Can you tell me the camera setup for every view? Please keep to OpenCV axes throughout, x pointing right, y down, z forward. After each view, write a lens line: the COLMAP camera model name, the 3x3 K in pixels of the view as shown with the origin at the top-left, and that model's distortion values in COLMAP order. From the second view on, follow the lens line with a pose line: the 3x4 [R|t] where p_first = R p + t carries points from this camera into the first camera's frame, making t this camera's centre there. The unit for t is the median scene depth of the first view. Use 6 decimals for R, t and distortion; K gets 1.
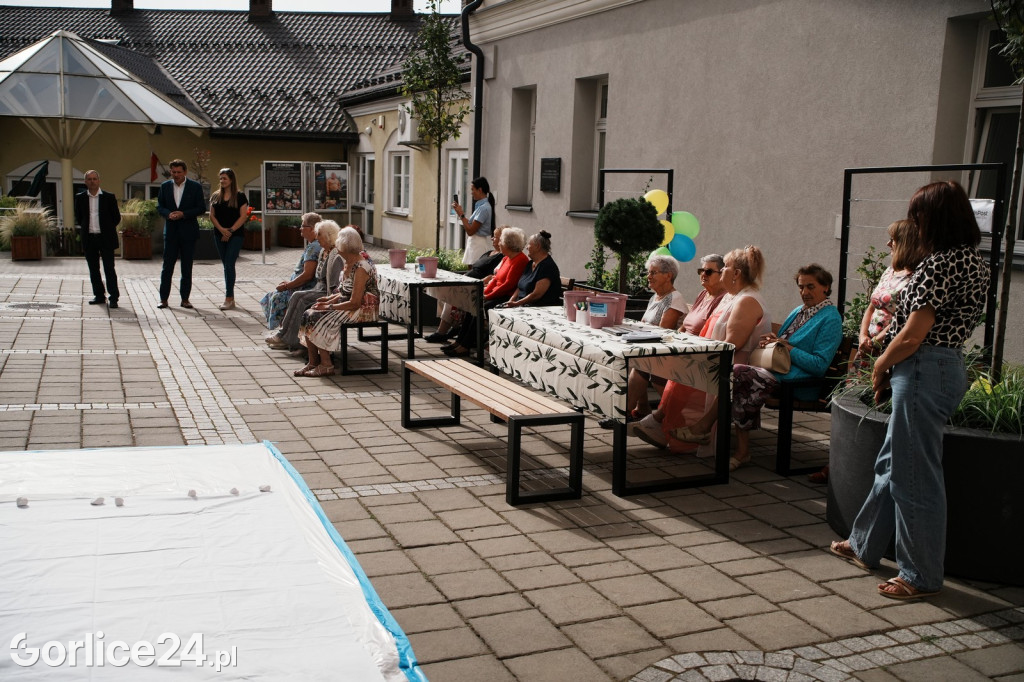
lens RADIAL K [[1046.4, 0, 510.1], [0, 1046.4, 338.0], [0, 0, 1]] dist [0.001055, 0.000000]
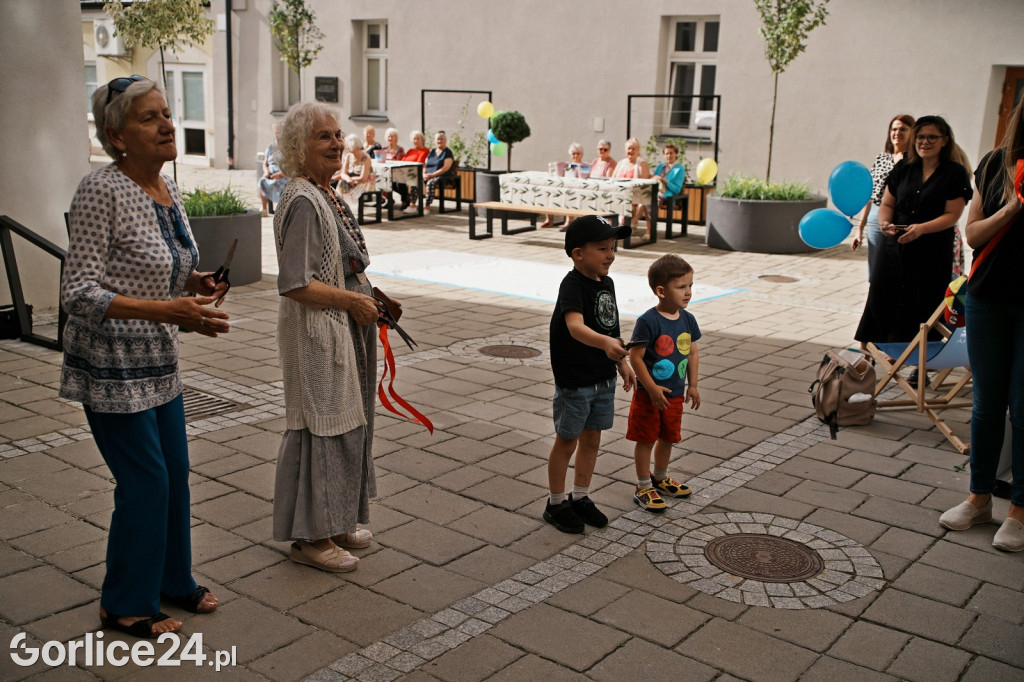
lens RADIAL K [[1046.4, 0, 509.5], [0, 1046.4, 340.1], [0, 0, 1]] dist [0.001055, 0.000000]
pose [[0.861664, -0.127612, 0.491172, -0.721209], [0.076008, 0.989402, 0.123718, 0.025640], [-0.501754, -0.069271, 0.862232, -0.488022]]
